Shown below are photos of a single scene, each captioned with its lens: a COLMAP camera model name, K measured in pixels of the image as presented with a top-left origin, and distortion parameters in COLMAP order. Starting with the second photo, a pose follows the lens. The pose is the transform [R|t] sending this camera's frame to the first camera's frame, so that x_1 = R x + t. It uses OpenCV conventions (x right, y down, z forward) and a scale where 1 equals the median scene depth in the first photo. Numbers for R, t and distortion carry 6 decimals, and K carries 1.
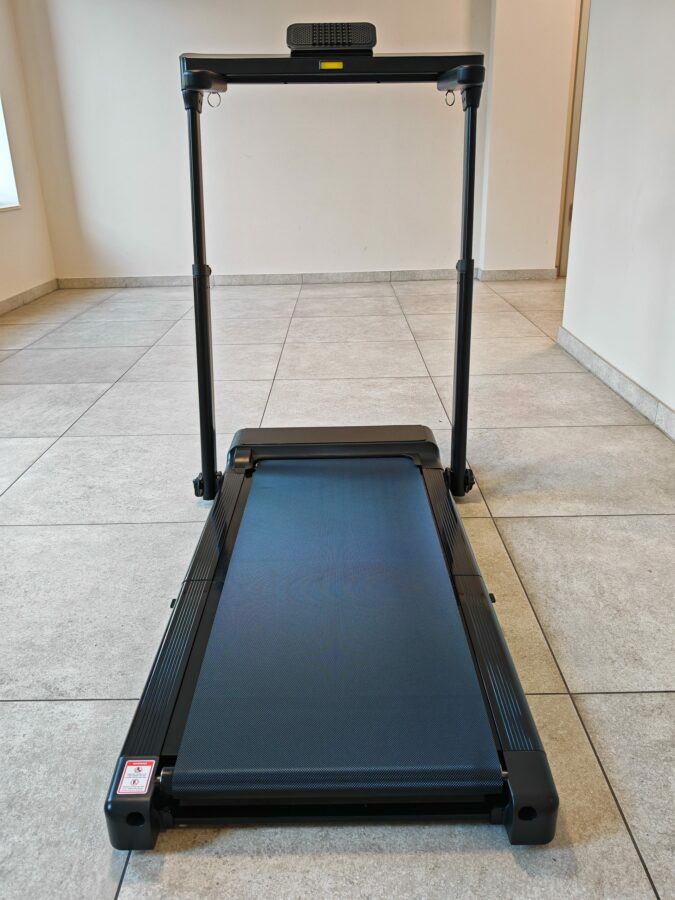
lens RADIAL K [[732.3, 0, 334.7], [0, 732.3, 455.1], [0, 0, 1]] dist [-0.003391, -0.011085]
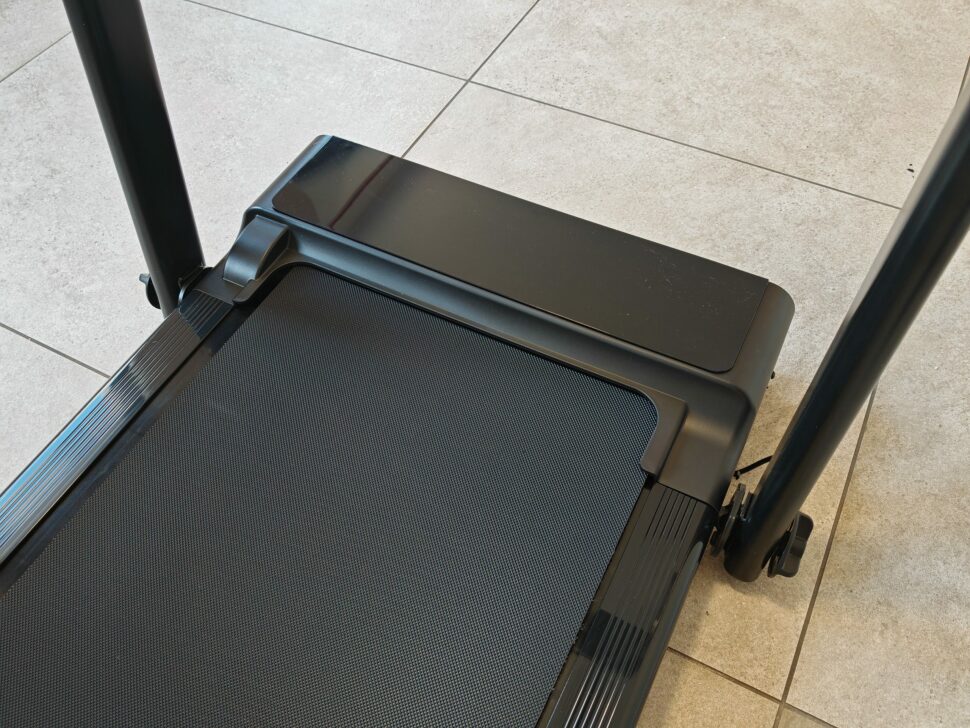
lens RADIAL K [[789.2, 0, 485.0], [0, 789.2, 382.6], [0, 0, 1]] dist [-0.003391, -0.011085]
pose [[0.890035, 0.374405, -0.260112, 0.163578], [-0.162964, 0.794144, 0.585473, -0.281369], [0.425770, -0.478702, 0.767831, 0.912100]]
